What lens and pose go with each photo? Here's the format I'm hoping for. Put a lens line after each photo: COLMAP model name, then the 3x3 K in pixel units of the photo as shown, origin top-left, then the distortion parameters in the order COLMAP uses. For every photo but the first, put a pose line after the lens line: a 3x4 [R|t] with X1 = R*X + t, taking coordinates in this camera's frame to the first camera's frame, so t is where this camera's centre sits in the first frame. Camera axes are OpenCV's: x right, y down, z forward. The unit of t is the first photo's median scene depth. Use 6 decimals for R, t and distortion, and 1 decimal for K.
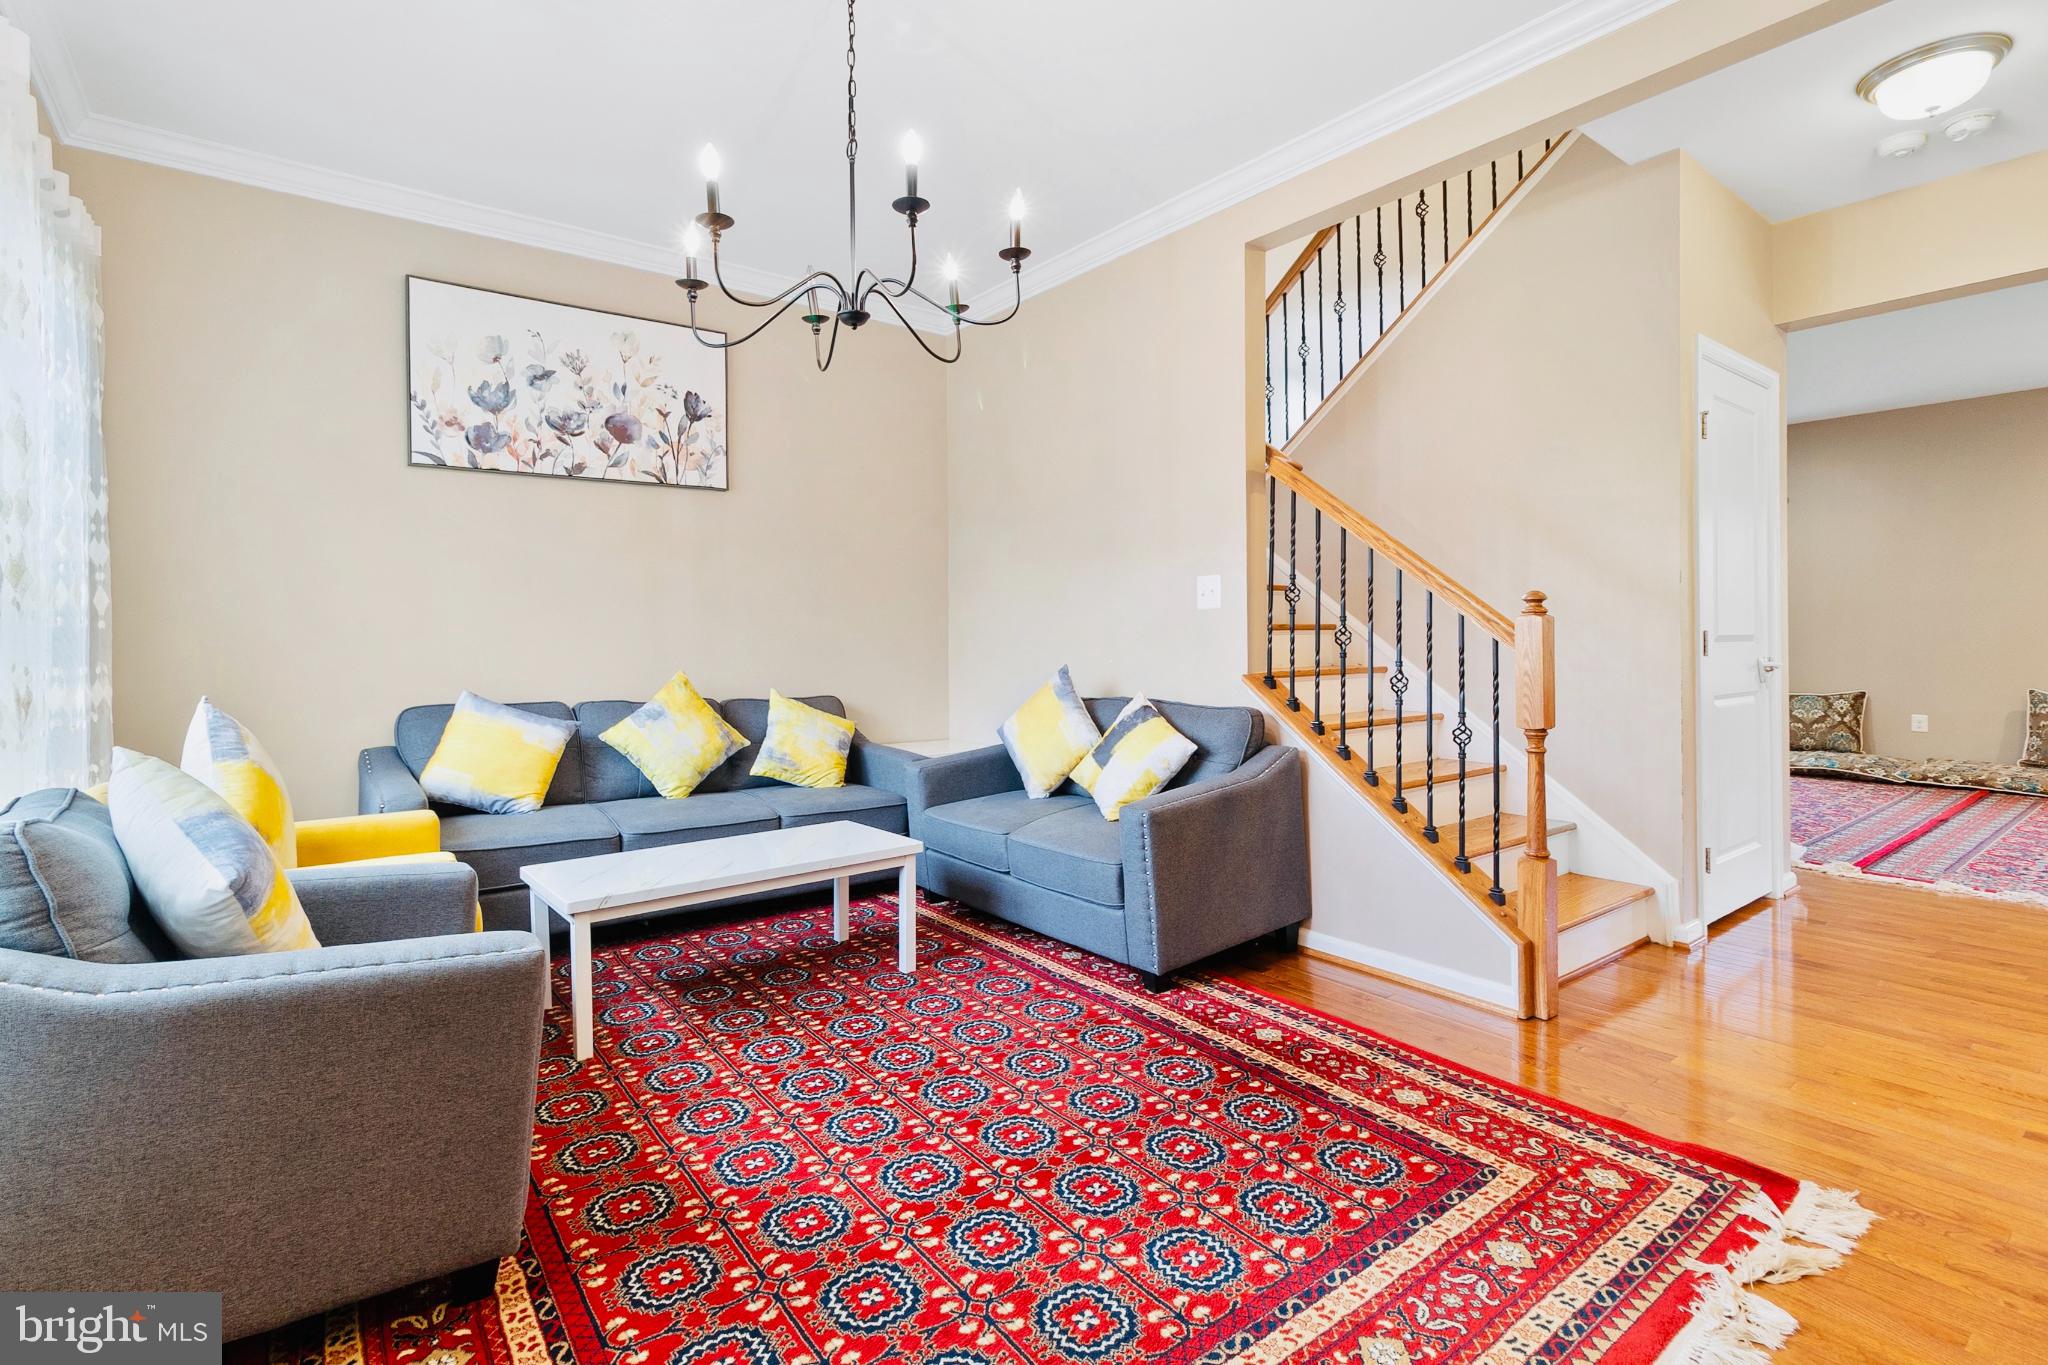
lens RADIAL K [[963.9, 0, 1028.4], [0, 963.9, 637.0], [0, 0, 1]] dist [0.001788, 0.001130]
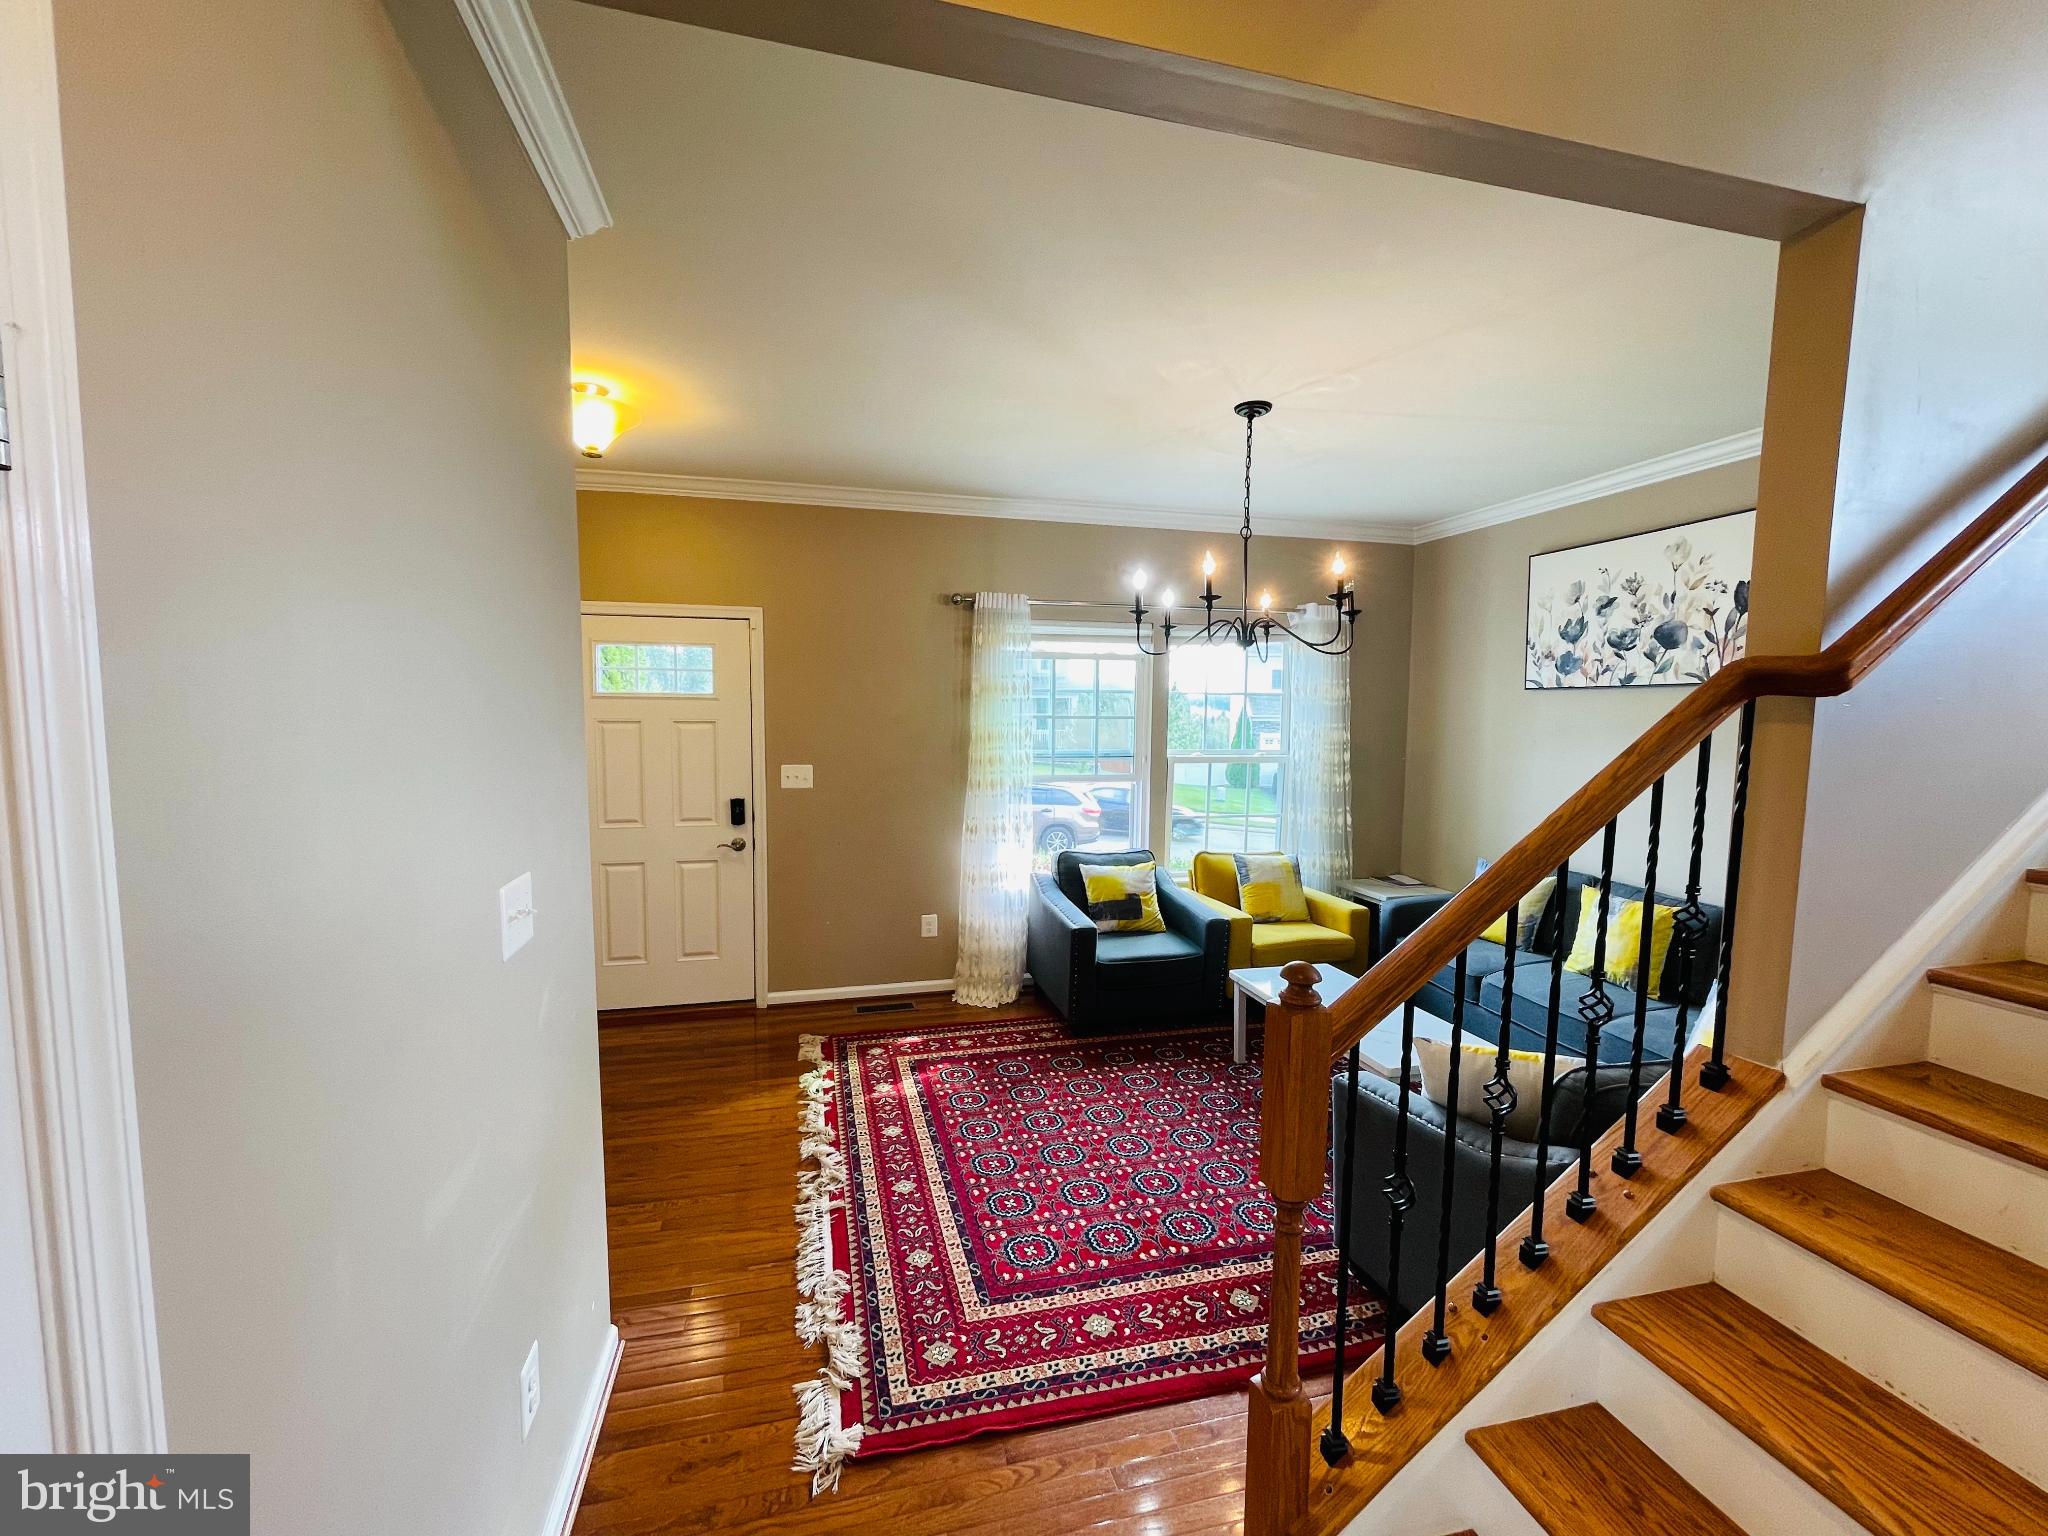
lens RADIAL K [[827.5, 0, 1014.6], [0, 827.5, 774.1], [0, 0, 1]] dist [-0.006882, 0.000089]
pose [[-0.384997, 0.077493, -0.919659, 0.757010], [-0.007276, 0.996183, 0.086987, -0.148993], [0.922889, 0.040181, -0.382963, 0.745001]]
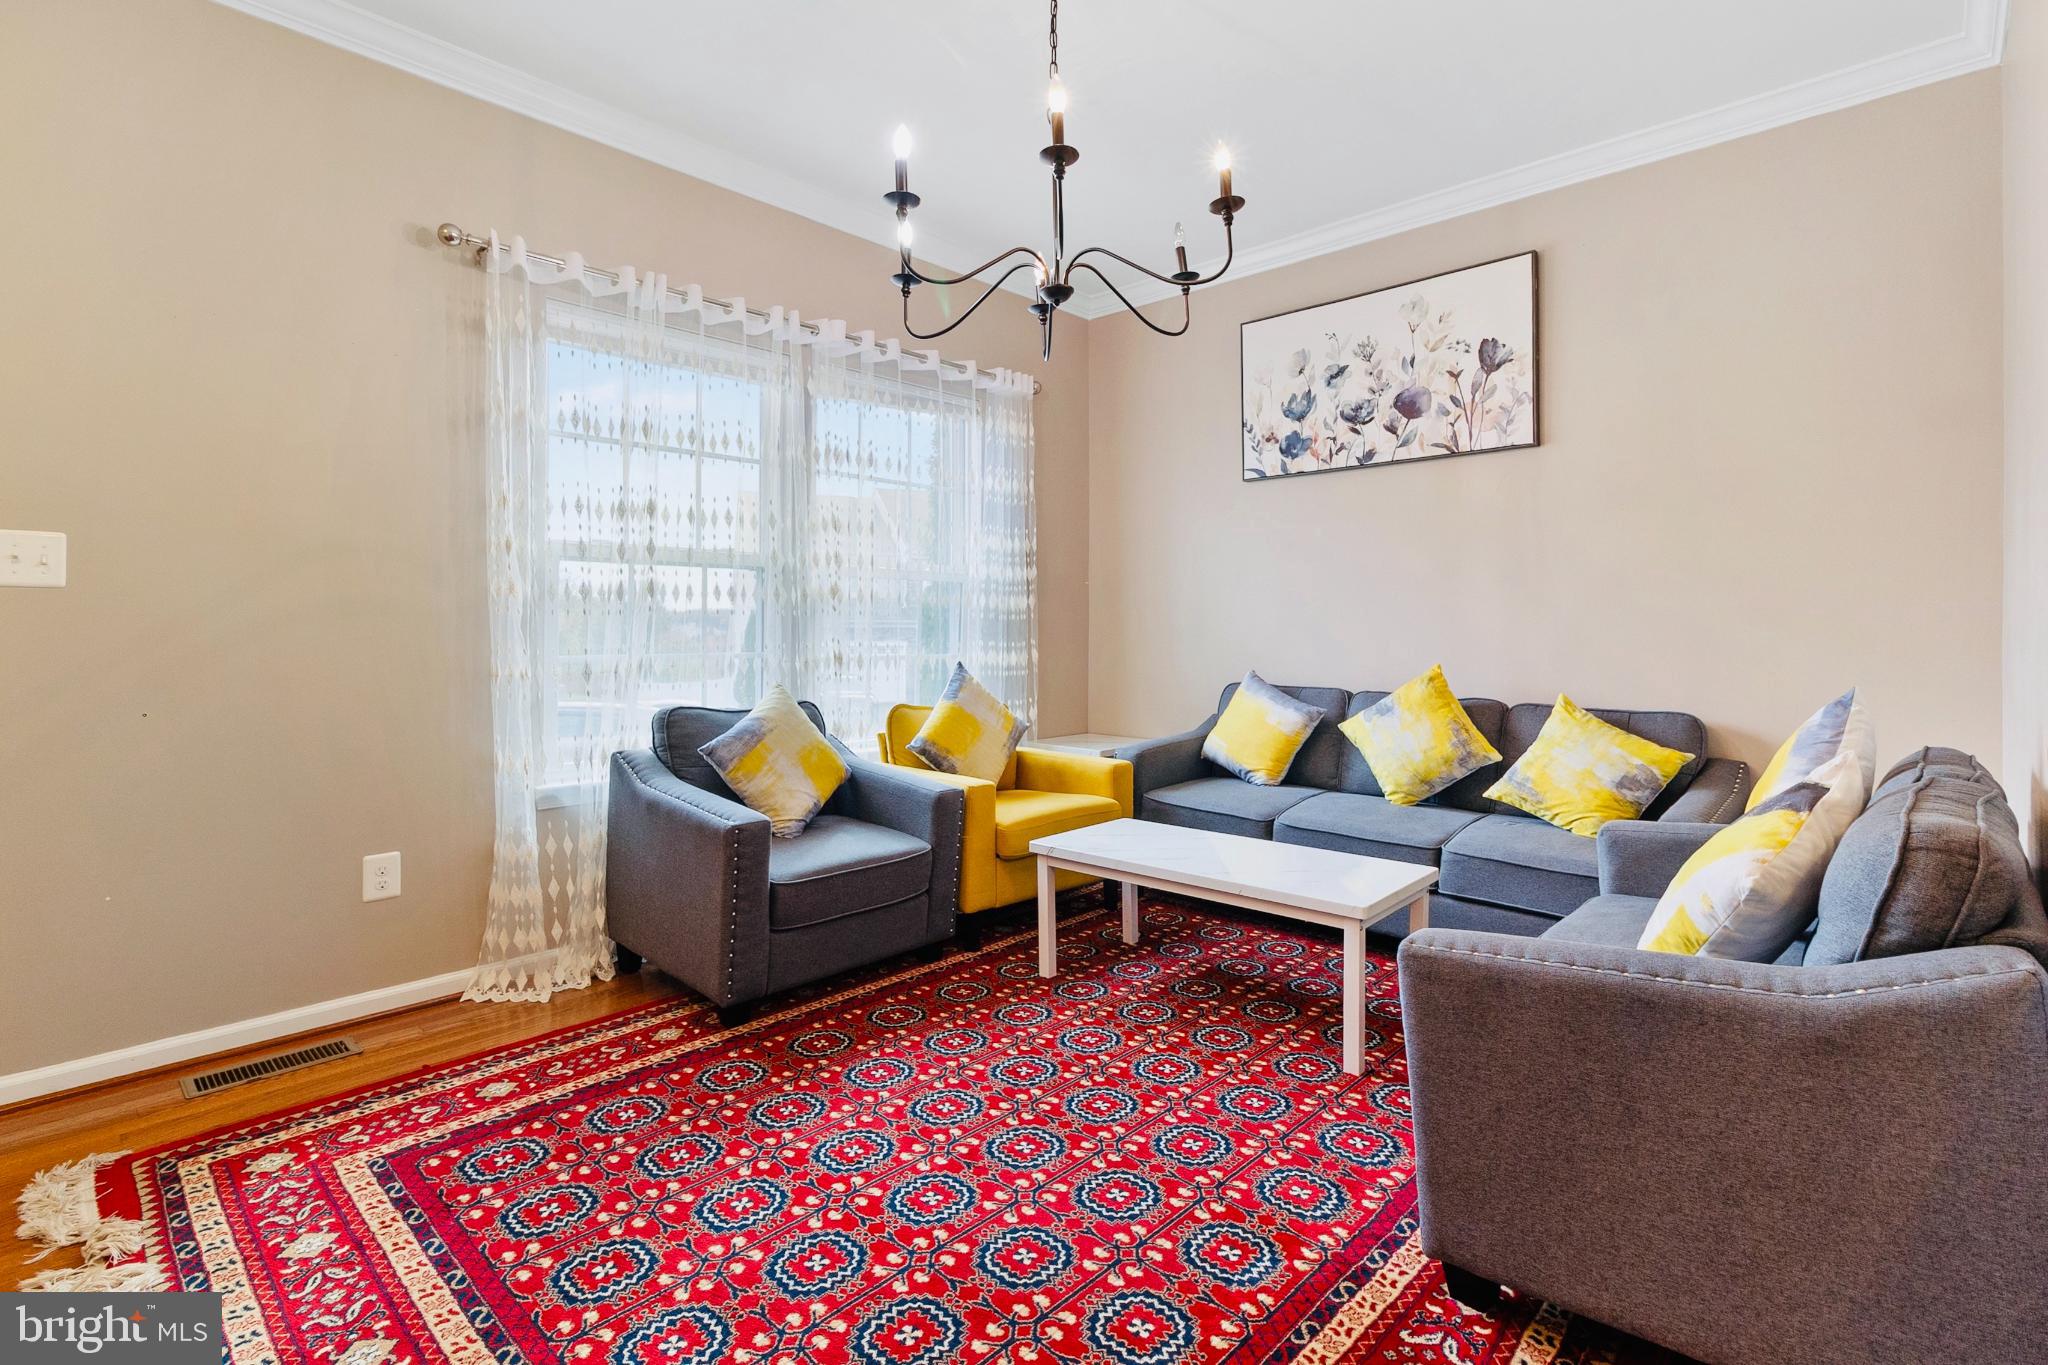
lens RADIAL K [[963.9, 0, 1029.1], [0, 963.9, 621.3], [0, 0, 1]] dist [0.001788, 0.001130]
pose [[0.163895, 0.003524, -0.986471, 0.480637], [-0.001276, 0.999994, 0.003360, -0.007490], [0.986477, 0.000708, 0.163898, 0.518969]]
